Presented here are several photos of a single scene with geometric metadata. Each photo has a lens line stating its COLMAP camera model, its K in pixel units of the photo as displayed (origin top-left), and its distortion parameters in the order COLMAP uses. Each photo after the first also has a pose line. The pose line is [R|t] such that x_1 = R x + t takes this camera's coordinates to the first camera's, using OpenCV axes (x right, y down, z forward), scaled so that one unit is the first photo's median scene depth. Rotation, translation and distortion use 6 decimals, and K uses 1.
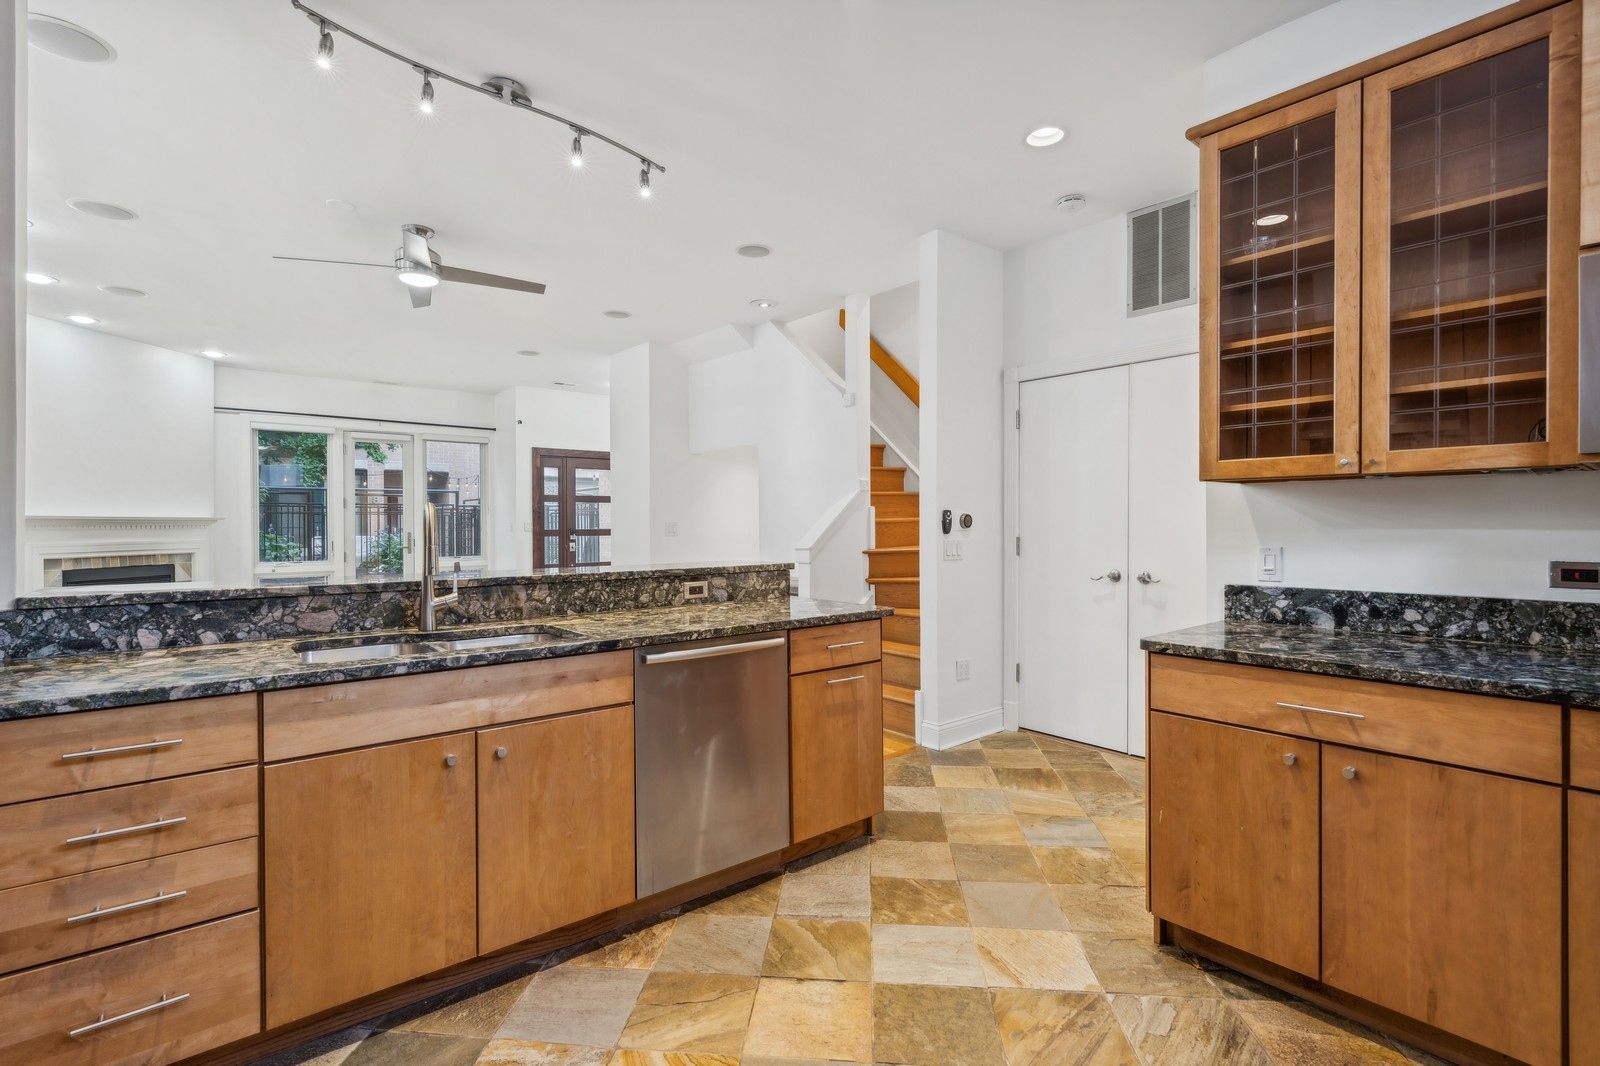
lens RADIAL K [[736.5, 0, 804.7], [0, 736.5, 528.8], [0, 0, 1]] dist [-0.003183, 0.001680]
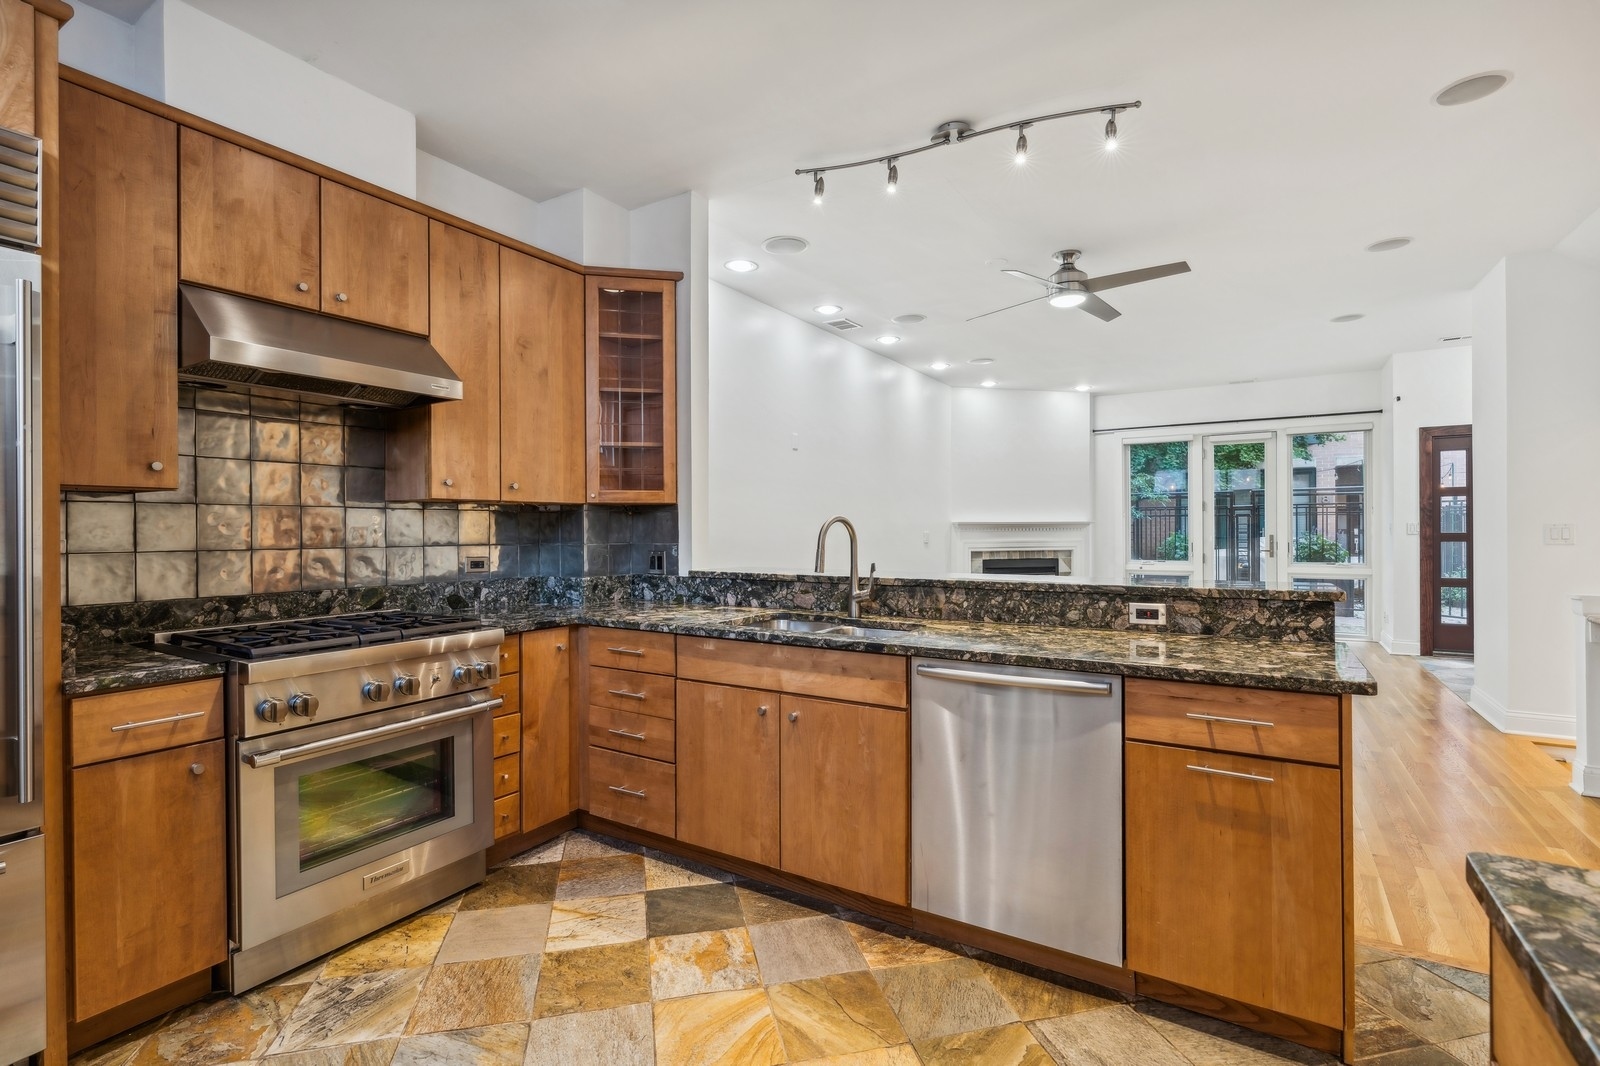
lens RADIAL K [[736.5, 0, 798.2], [0, 736.5, 528.6], [0, 0, 1]] dist [-0.003183, 0.001680]
pose [[0.320084, 0.000349, -0.947389, 0.568549], [-0.001032, 0.999999, 0.000020, -0.010541], [0.947388, 0.000971, 0.320085, 0.448804]]
